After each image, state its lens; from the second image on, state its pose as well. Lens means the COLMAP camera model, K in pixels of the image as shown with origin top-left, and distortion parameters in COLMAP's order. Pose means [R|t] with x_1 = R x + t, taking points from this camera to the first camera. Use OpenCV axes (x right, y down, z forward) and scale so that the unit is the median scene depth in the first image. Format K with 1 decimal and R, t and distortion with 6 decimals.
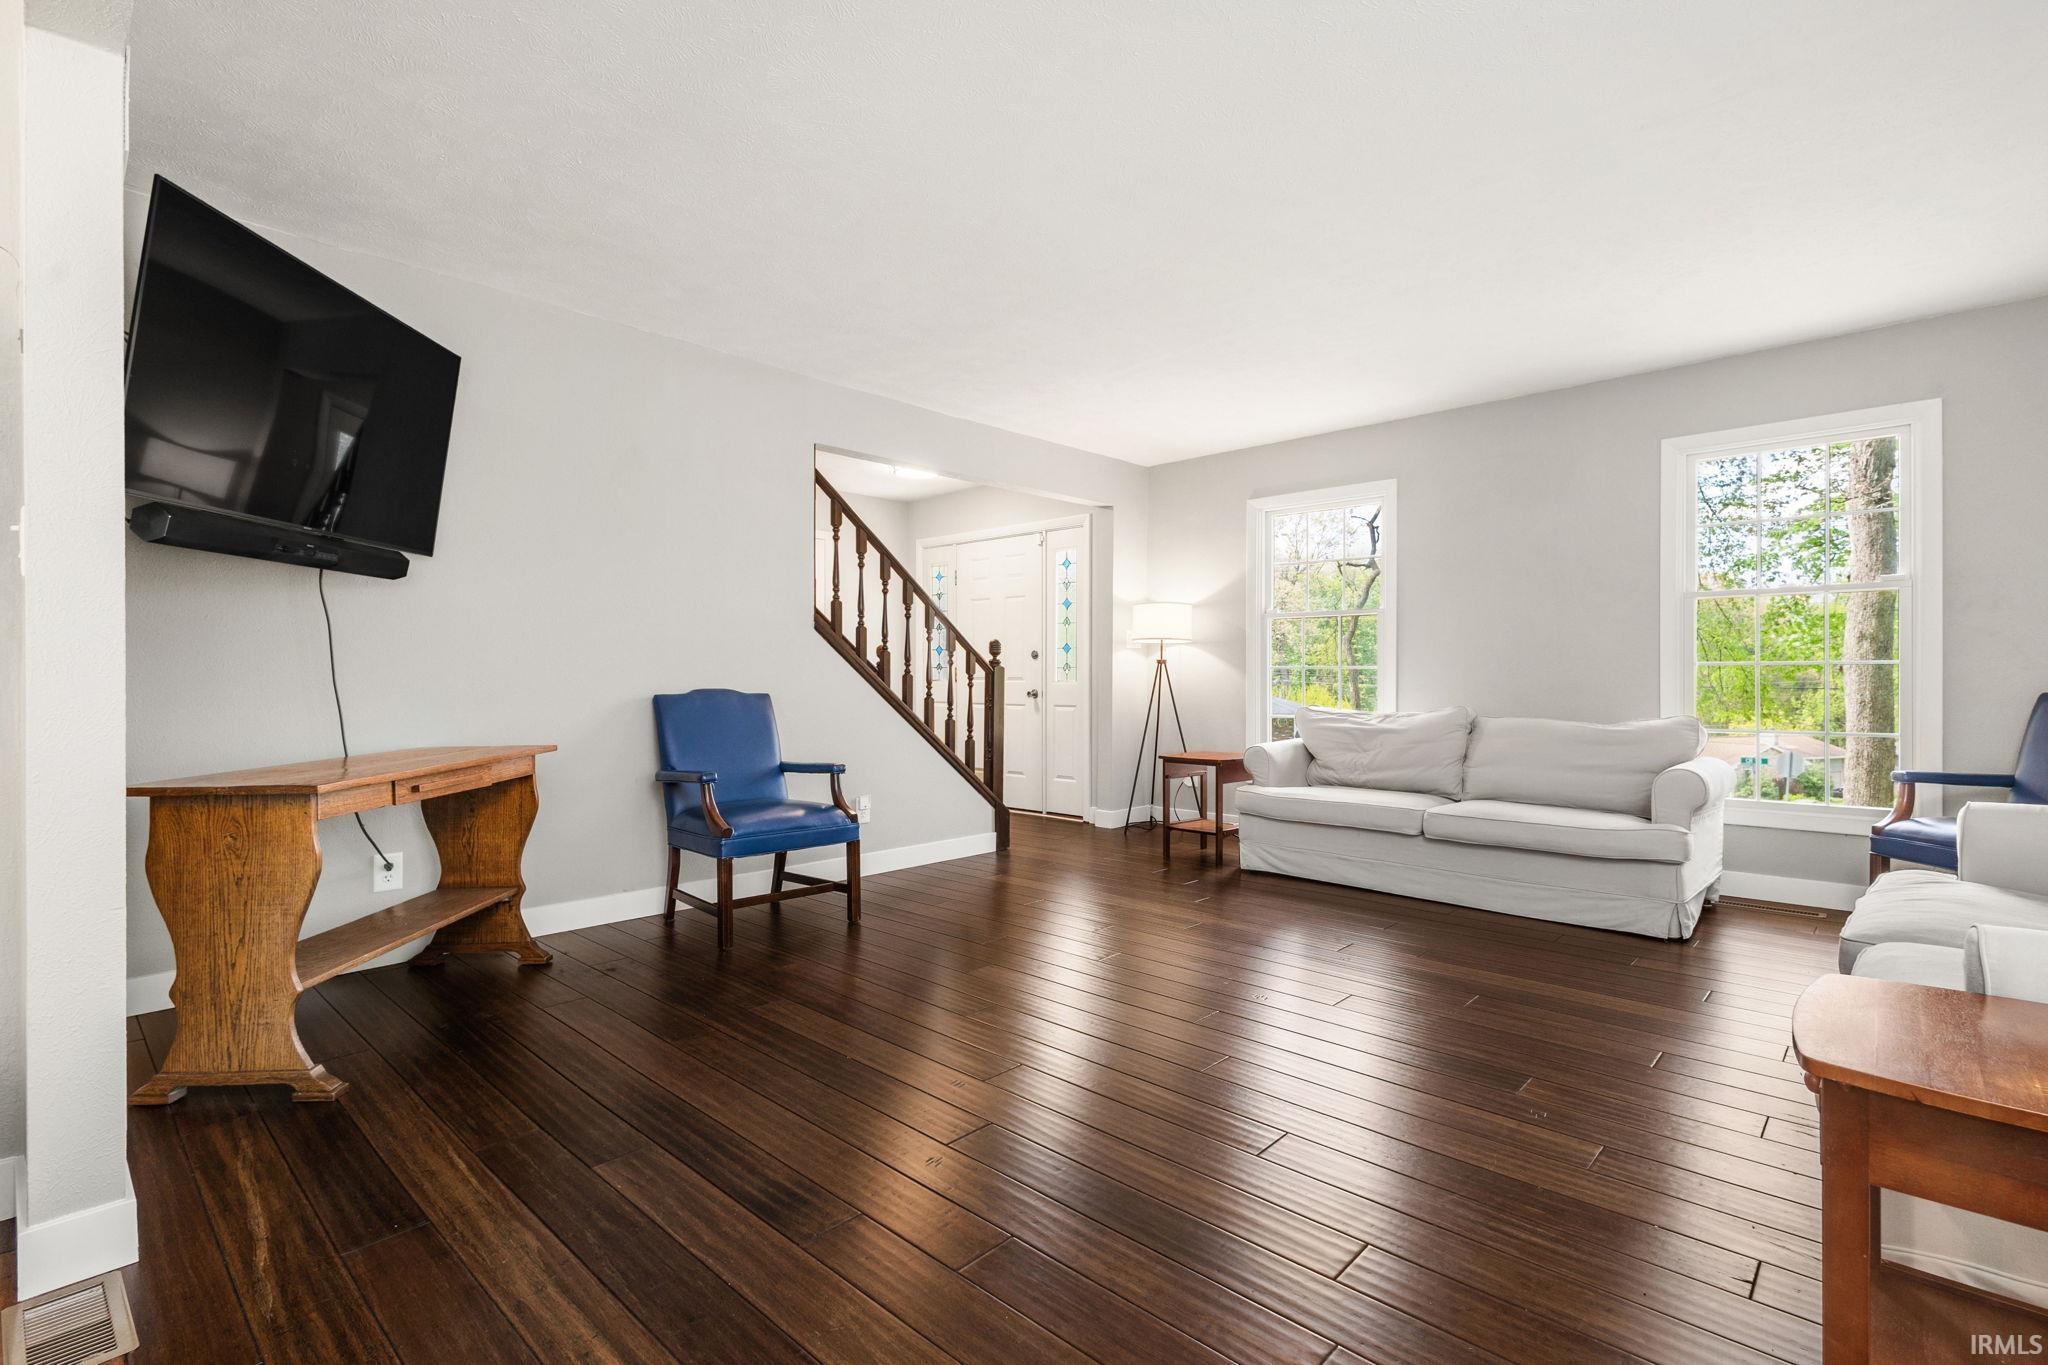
lens RADIAL K [[953.3, 0, 1030.4], [0, 953.3, 685.5], [0, 0, 1]] dist [0.007954, -0.000510]
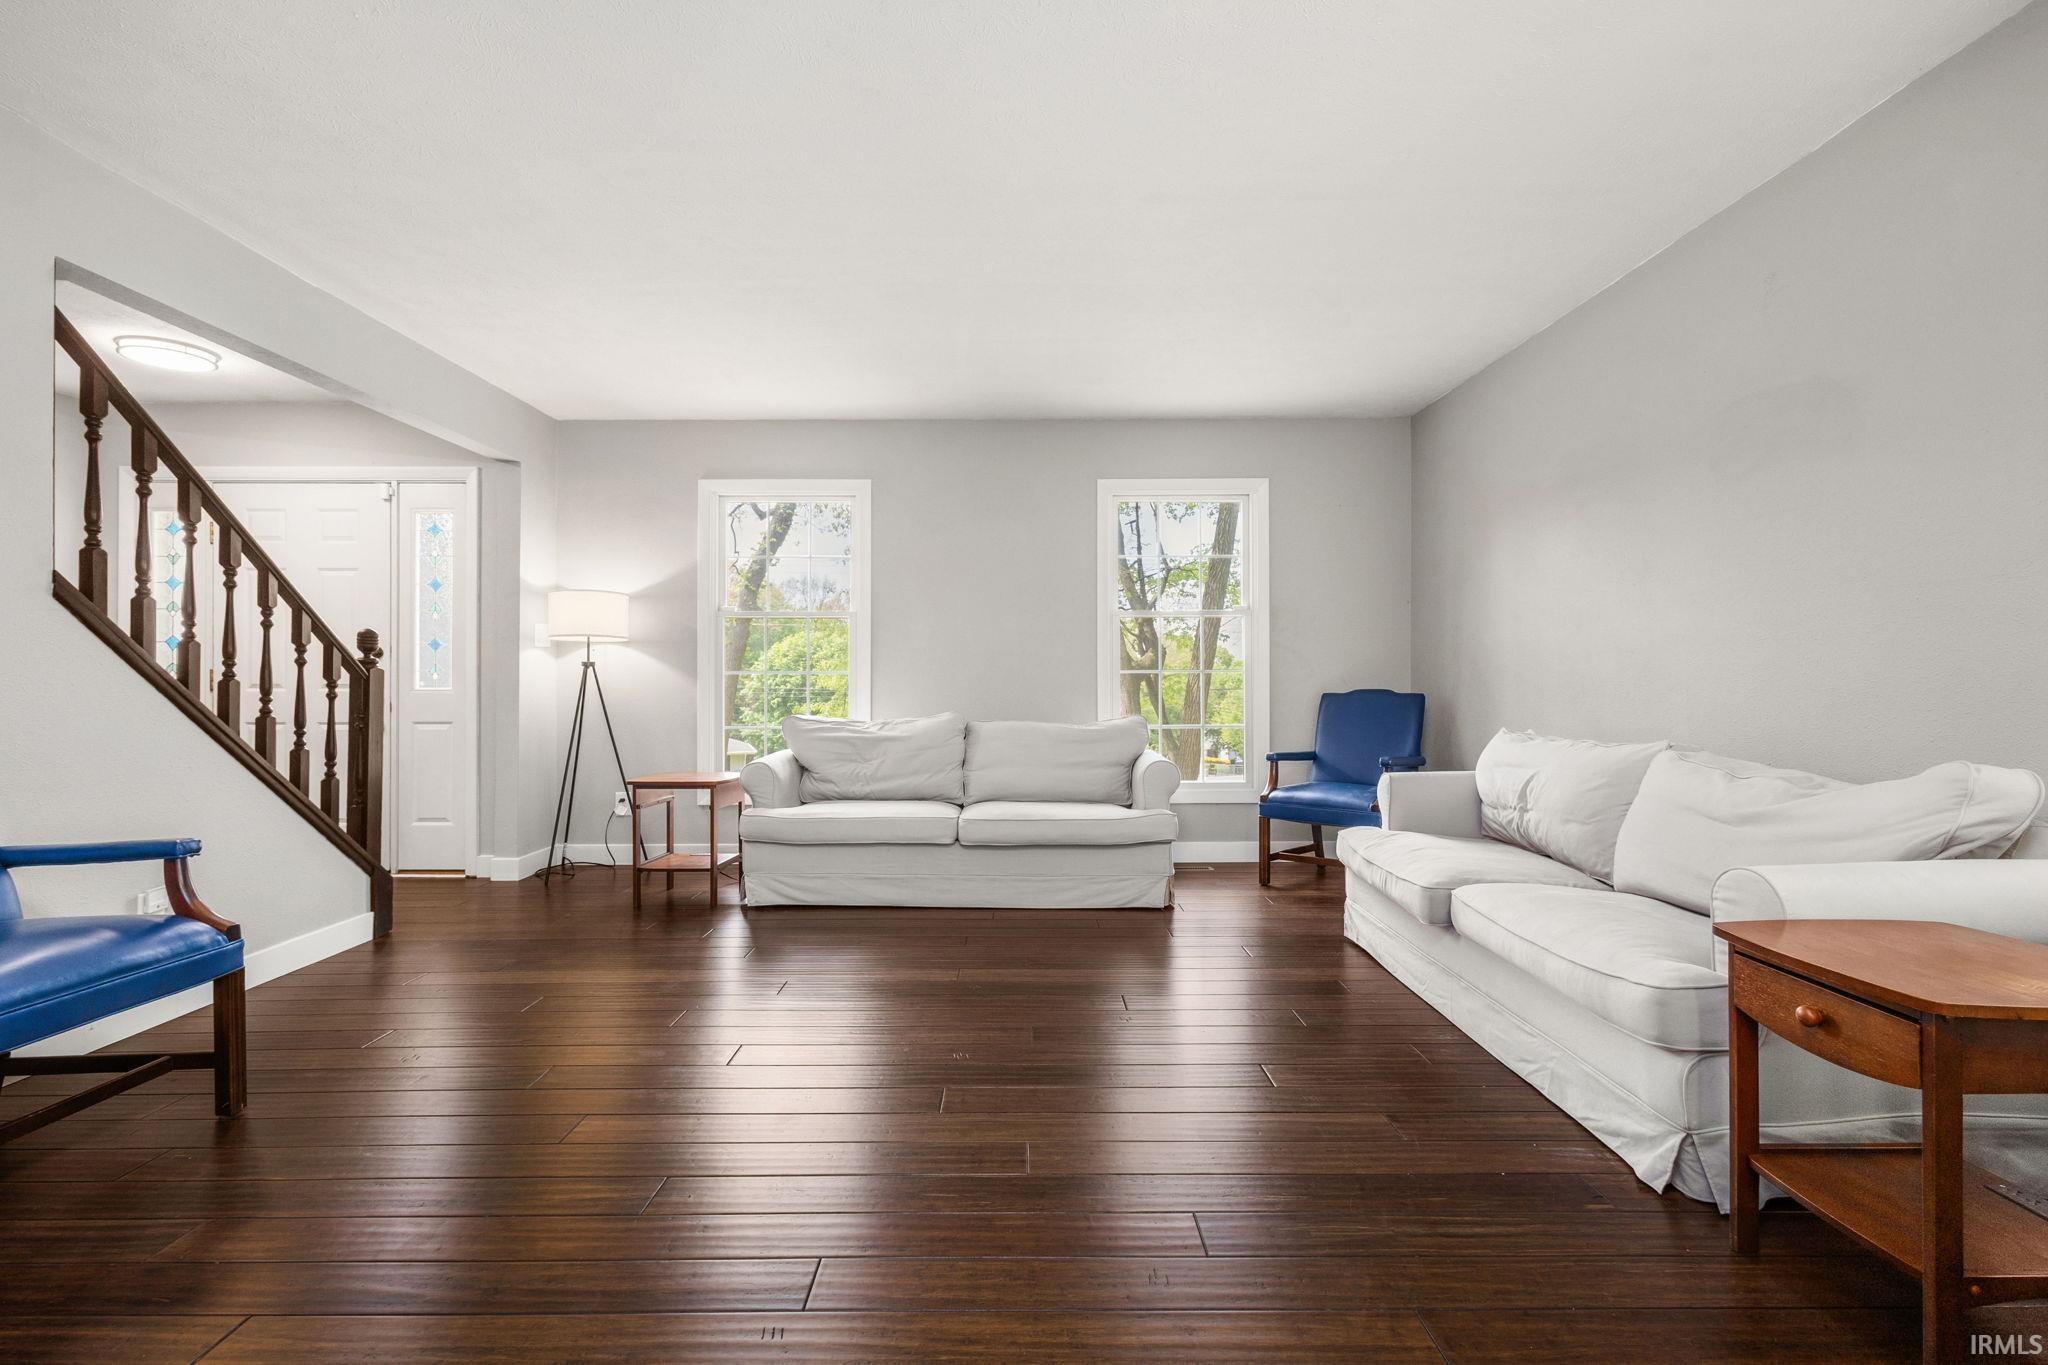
lens RADIAL K [[953.3, 0, 1025.4], [0, 953.3, 670.9], [0, 0, 1]] dist [0.007954, -0.000510]
pose [[0.724297, 0.006595, 0.689457, -0.184054], [0.006648, 0.999841, -0.016548, -0.003780], [-0.689456, 0.016569, 0.724138, 0.194967]]
